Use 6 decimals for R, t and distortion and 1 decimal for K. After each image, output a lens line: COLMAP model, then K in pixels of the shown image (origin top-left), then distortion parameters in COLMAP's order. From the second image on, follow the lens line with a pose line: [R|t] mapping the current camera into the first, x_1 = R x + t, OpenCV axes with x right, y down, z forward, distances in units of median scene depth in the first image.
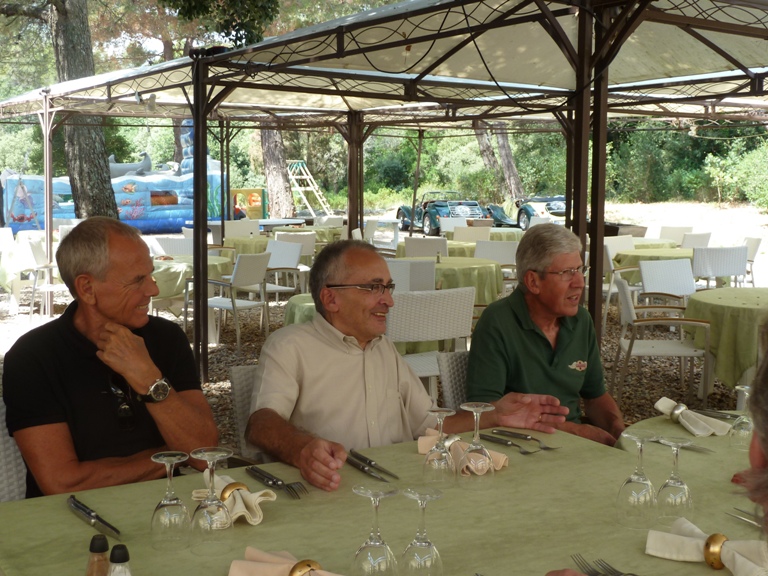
lens RADIAL K [[994.1, 0, 384.0], [0, 994.1, 287.6], [0, 0, 1]] dist [-0.029779, 0.000000]
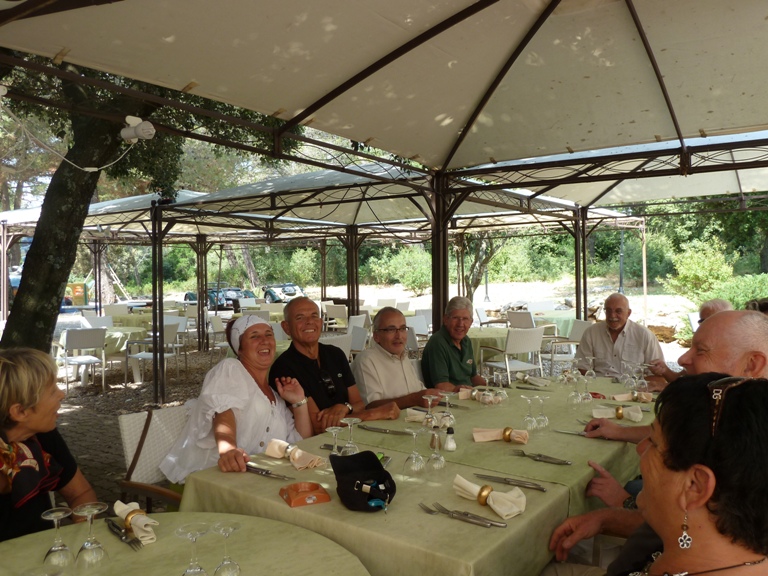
lens RADIAL K [[644.1, 0, 381.9], [0, 644.1, 290.0], [0, 0, 1]] dist [-0.032518, -0.005377]
pose [[0.927345, -0.028573, 0.373116, -0.160673], [0.058791, 0.995823, -0.069861, 0.003440], [-0.369561, 0.086721, 0.925151, -0.076270]]
